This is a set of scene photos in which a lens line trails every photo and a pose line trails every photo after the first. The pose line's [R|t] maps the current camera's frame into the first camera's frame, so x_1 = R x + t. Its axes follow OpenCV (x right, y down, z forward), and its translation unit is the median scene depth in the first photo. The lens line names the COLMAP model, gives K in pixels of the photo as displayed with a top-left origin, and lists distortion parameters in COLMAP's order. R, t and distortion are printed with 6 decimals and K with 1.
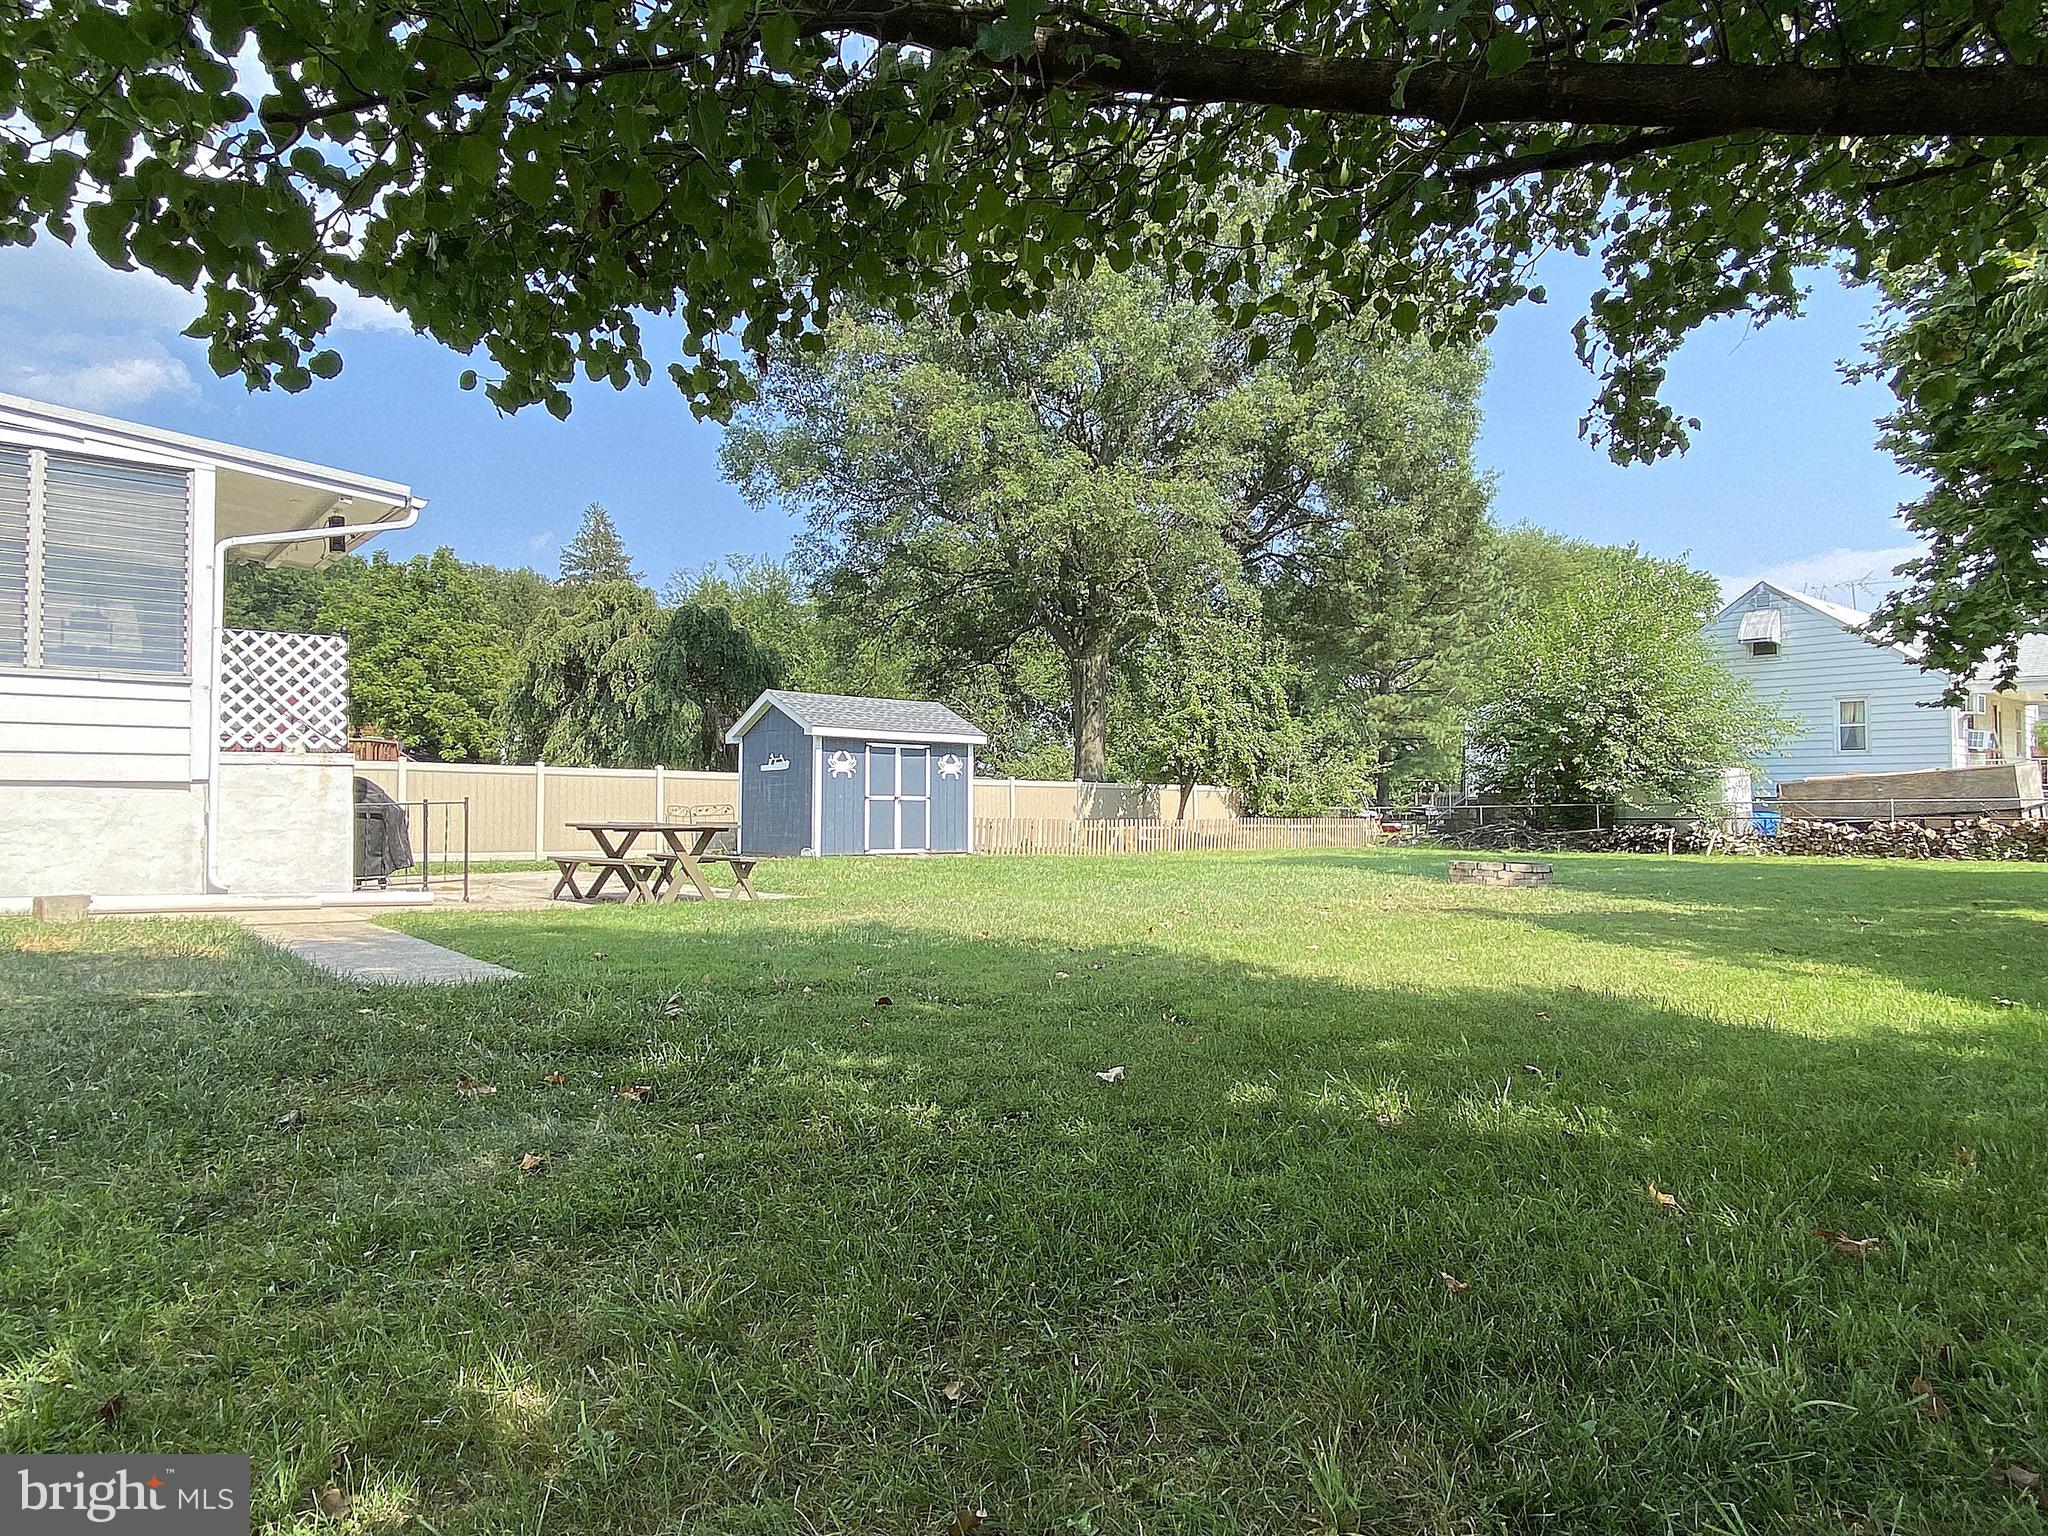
lens RADIAL K [[1144.2, 0, 1024.0], [0, 1144.2, 774.4], [0, 0, 1]] dist [-0.000146, -0.000005]
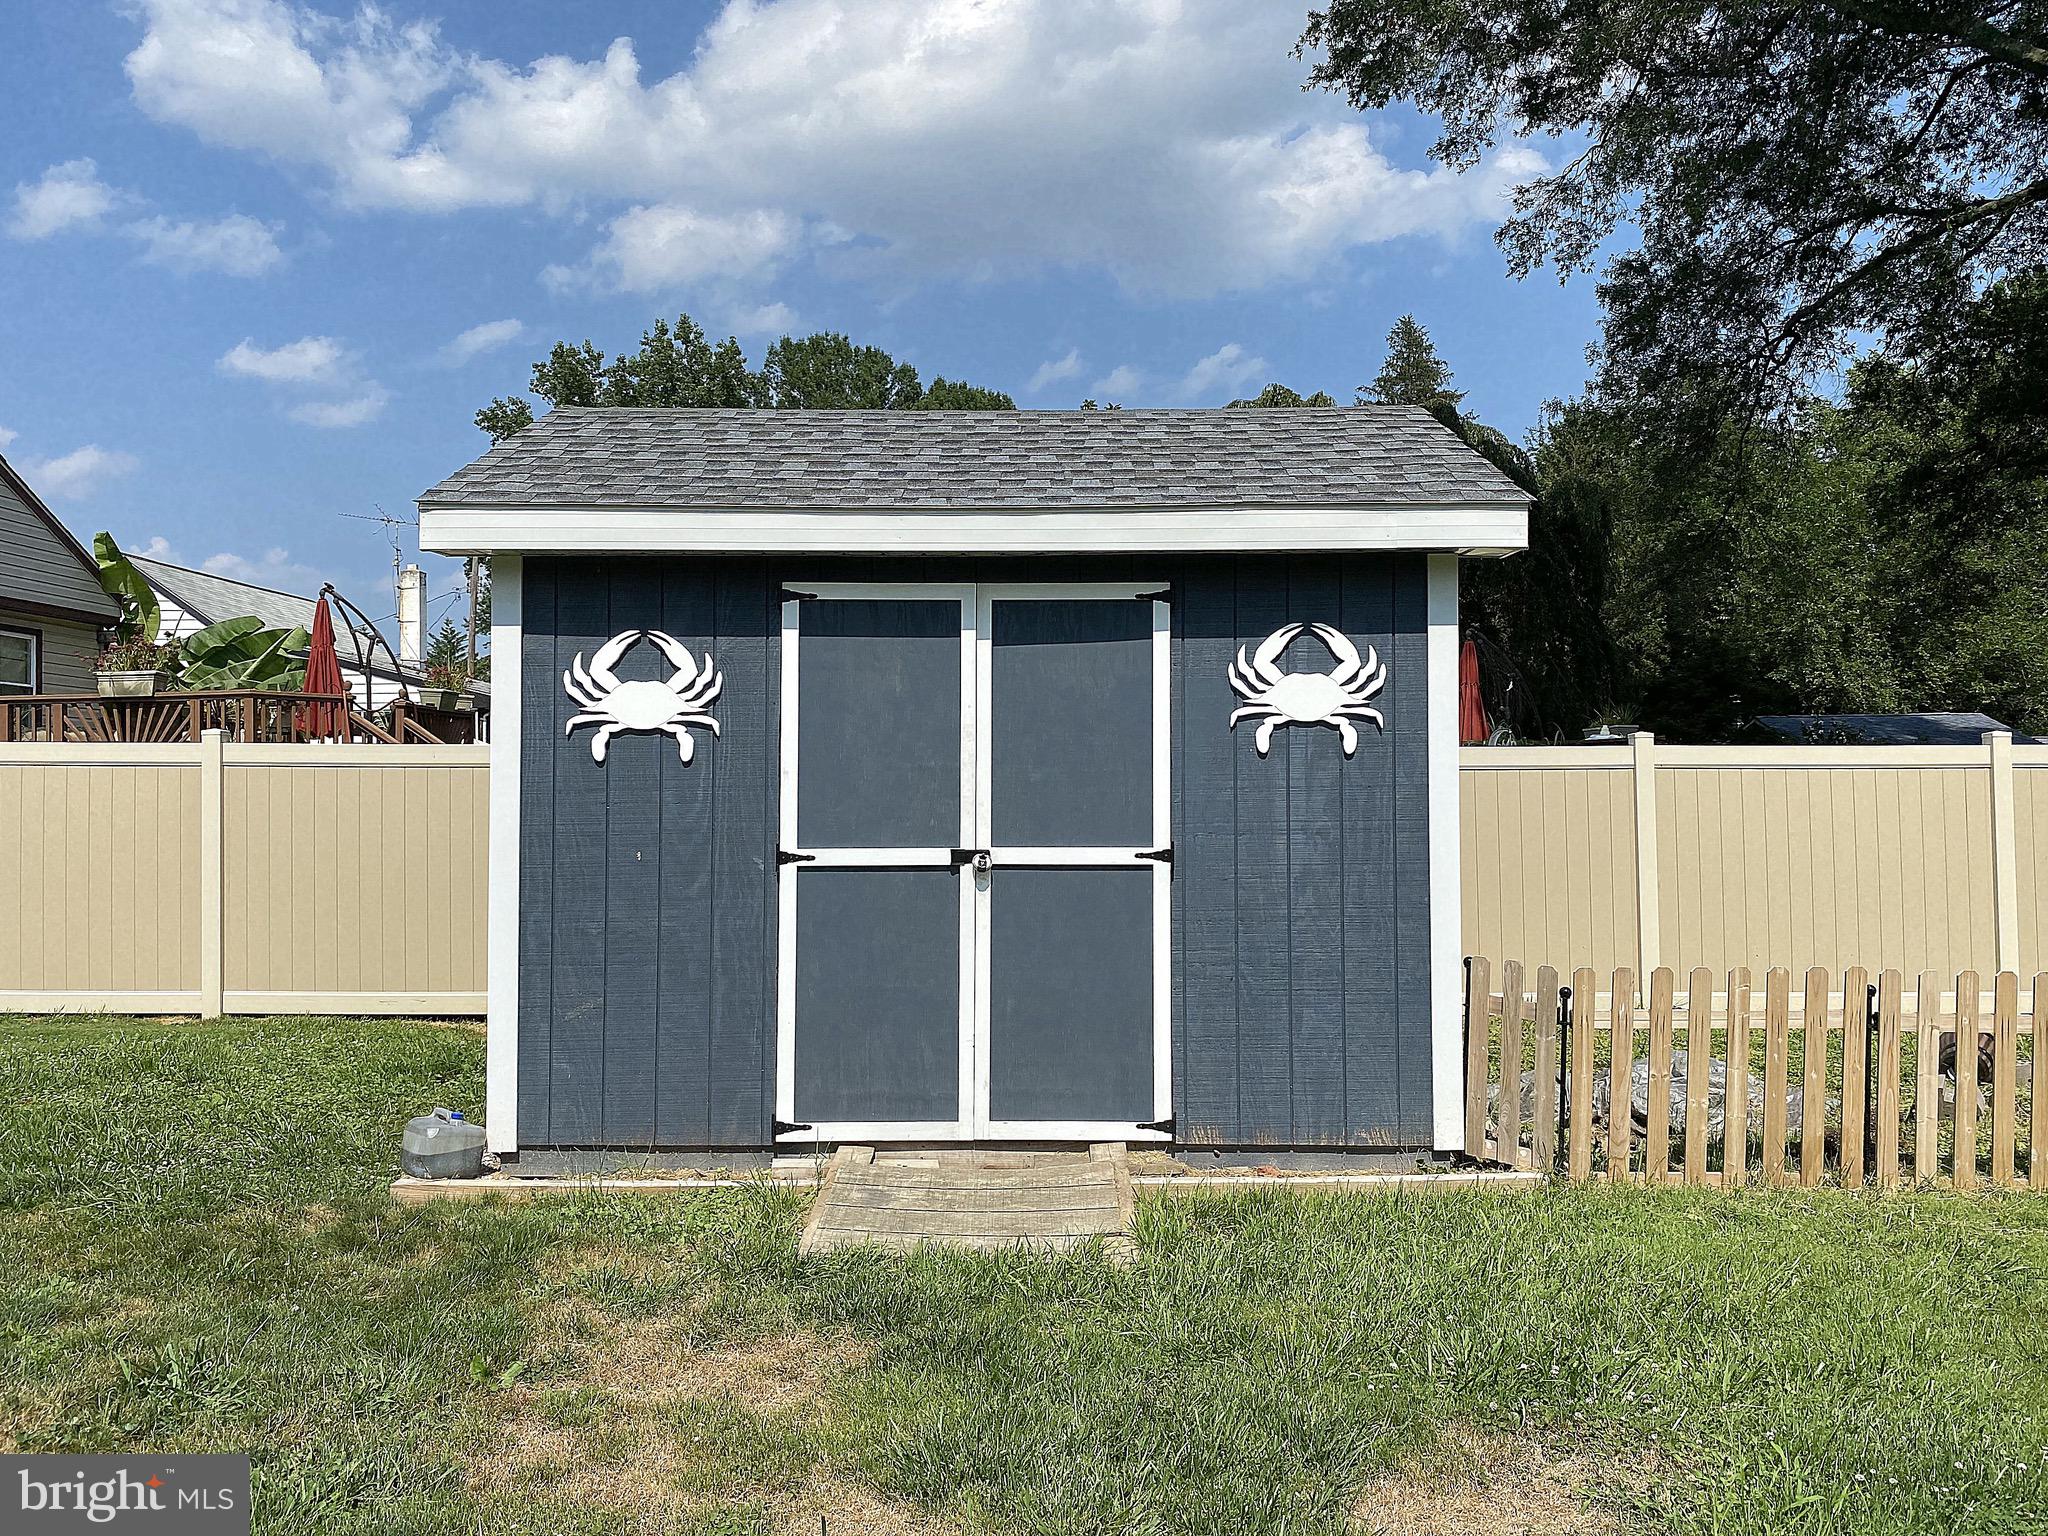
lens RADIAL K [[1548.0, 0, 1023.7], [0, 1548.0, 765.6], [0, 0, 1]] dist [-0.000467, -0.002217]
pose [[0.759907, -0.014309, -0.649874, 0.067698], [0.025739, 0.999636, 0.008087, 0.003214], [0.649522, -0.022872, 0.759999, 0.804010]]
